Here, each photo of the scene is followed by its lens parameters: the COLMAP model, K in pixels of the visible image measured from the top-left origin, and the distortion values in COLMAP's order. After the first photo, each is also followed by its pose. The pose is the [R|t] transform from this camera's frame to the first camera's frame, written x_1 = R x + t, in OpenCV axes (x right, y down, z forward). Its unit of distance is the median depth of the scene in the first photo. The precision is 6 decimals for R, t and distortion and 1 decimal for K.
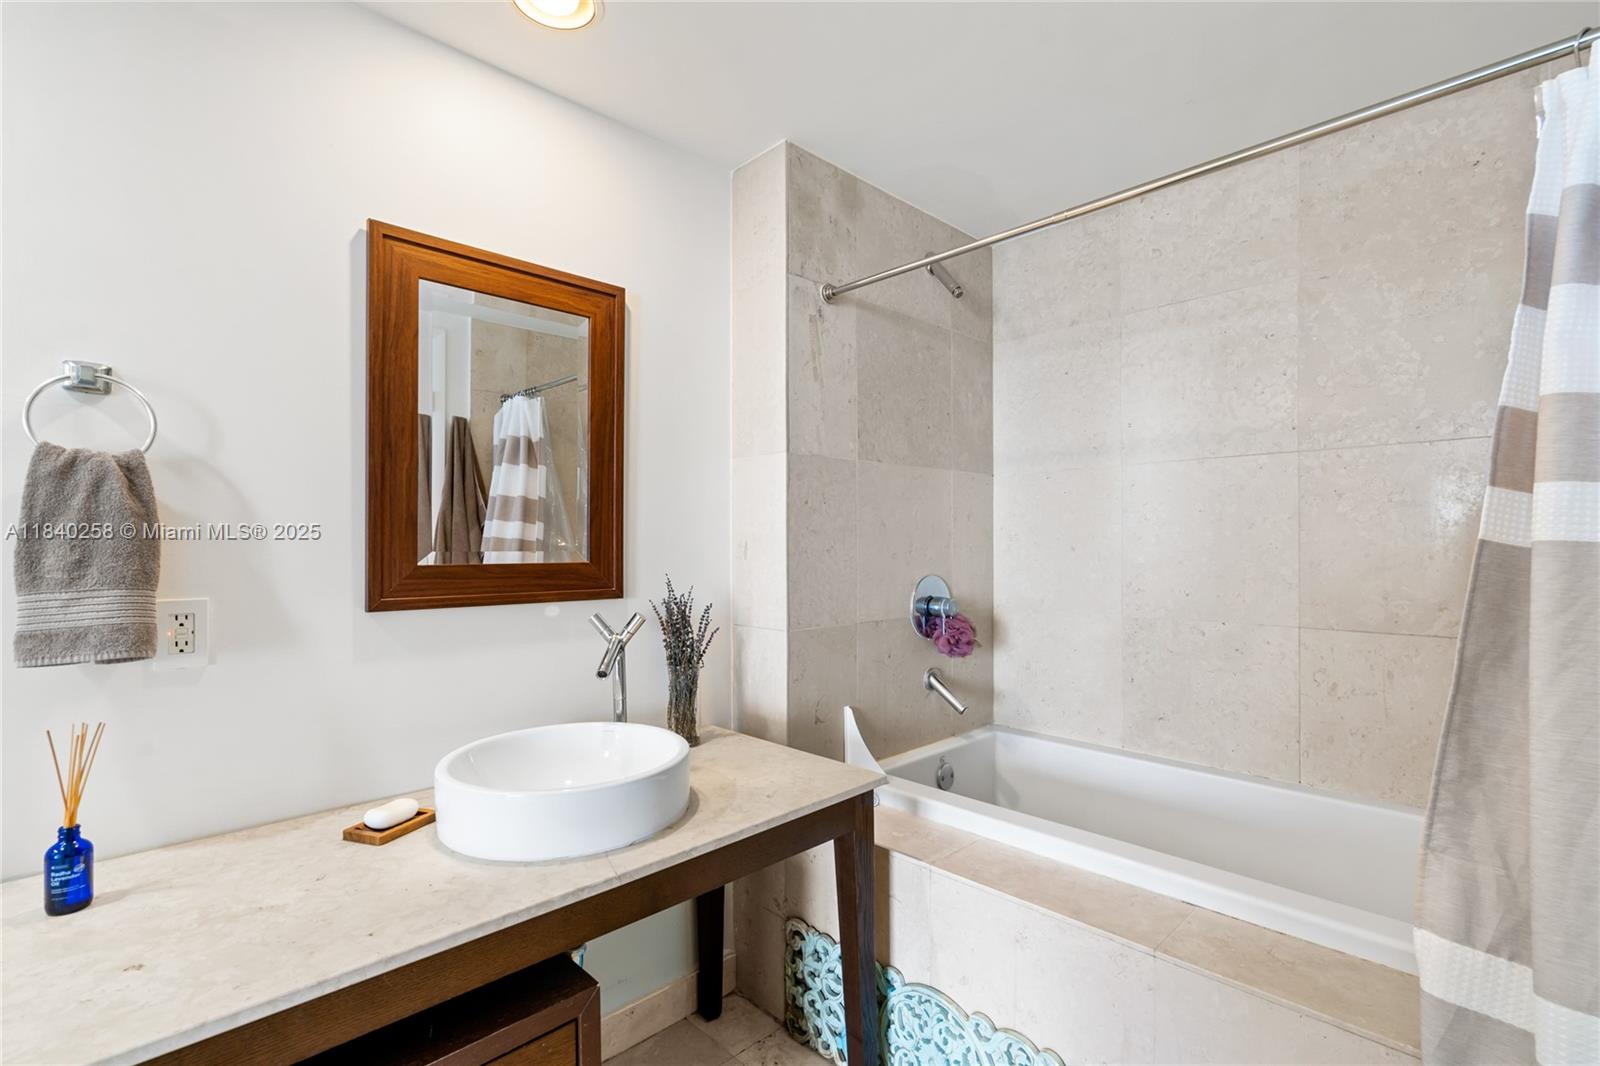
lens RADIAL K [[728.2, 0, 807.9], [0, 728.2, 545.9], [0, 0, 1]] dist [0.000699, 0.000700]
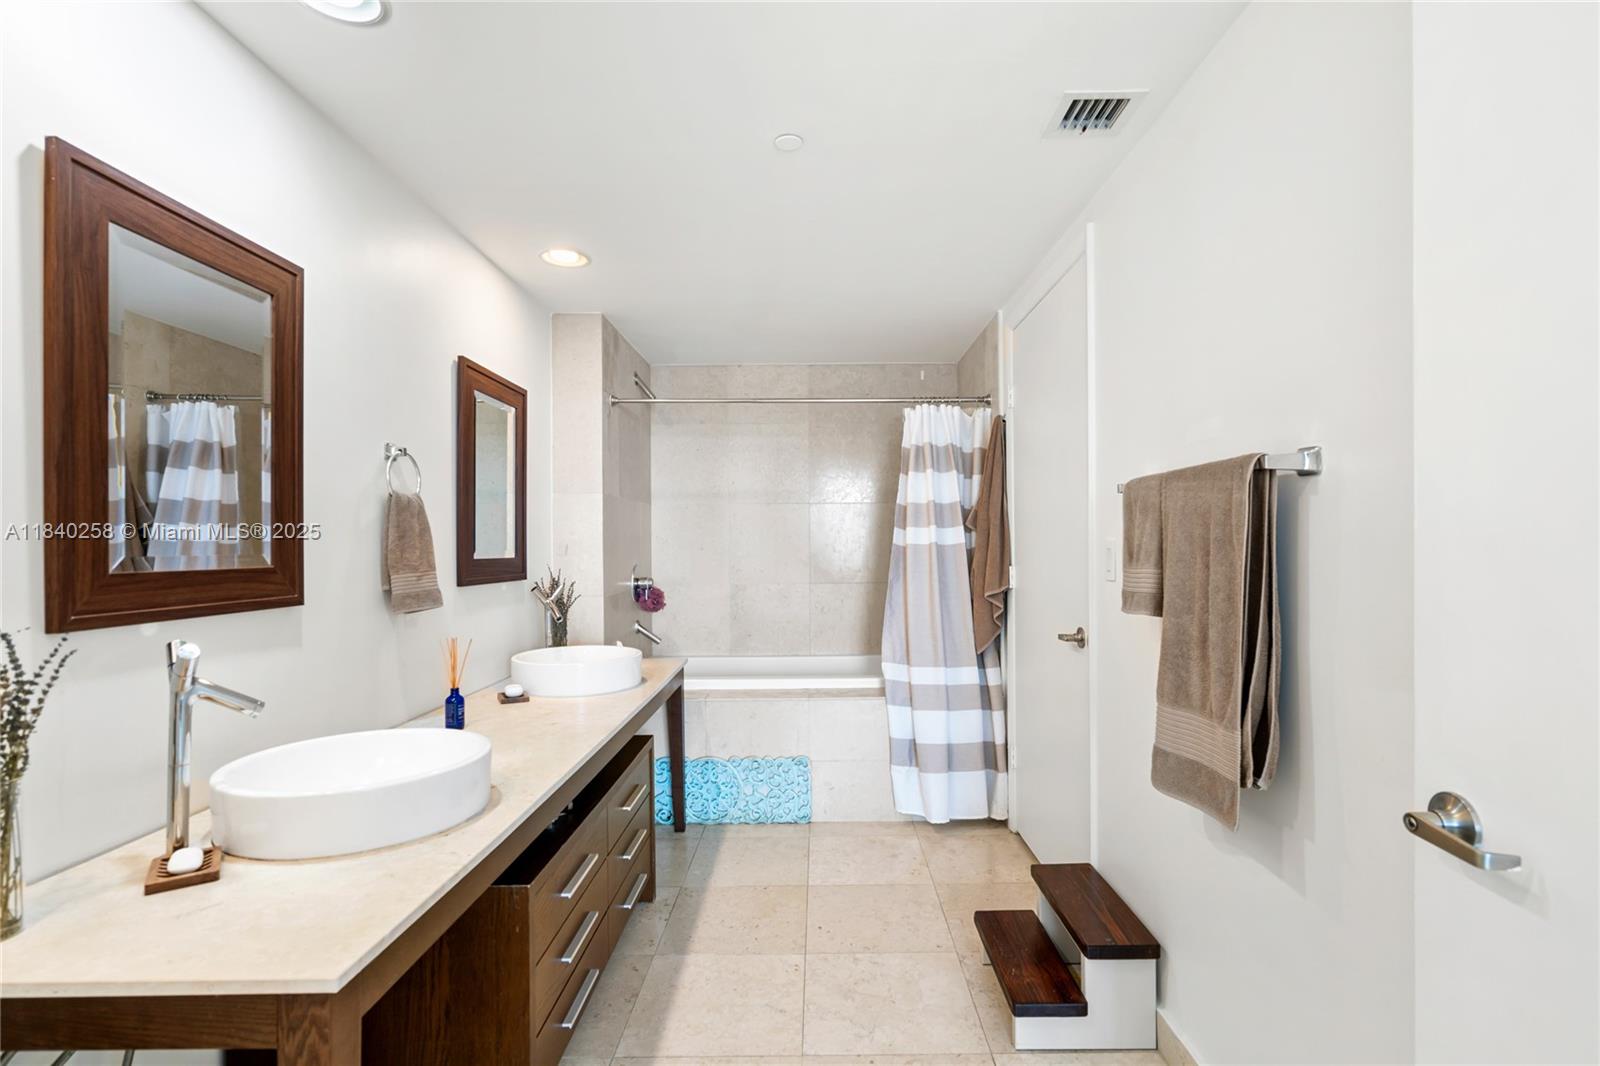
lens RADIAL K [[761.2, 0, 817.7], [0, 761.2, 545.2], [0, 0, 1]] dist [-0.009548, 0.001297]
pose [[0.692843, -0.002478, 0.721084, -1.022379], [0.005990, 0.999979, -0.002319, 0.002586], [-0.721063, 0.005926, 0.692844, -0.646666]]
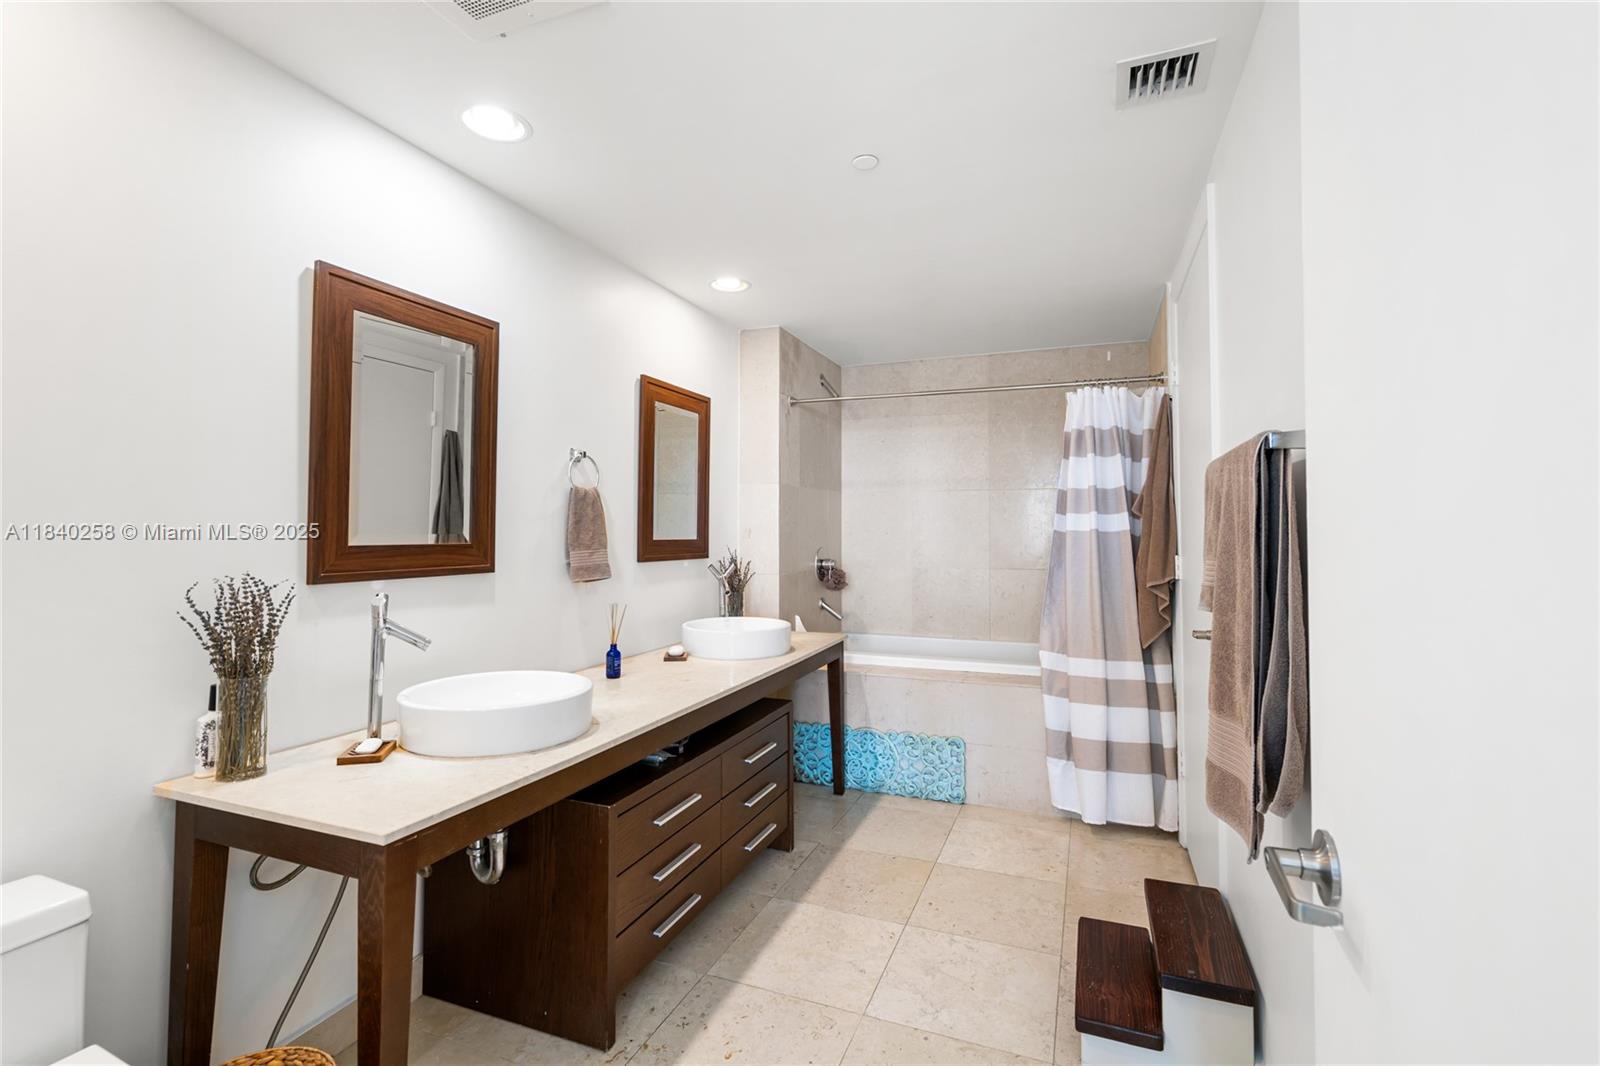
lens RADIAL K [[727.7, 0, 799.2], [0, 727.7, 506.1], [0, 0, 1]] dist [-0.007533, 0.001224]
pose [[0.912661, 0.017672, 0.408334, -0.816010], [-0.003447, 0.999362, -0.035548, 0.002317], [-0.408702, 0.031036, 0.912140, -0.847191]]
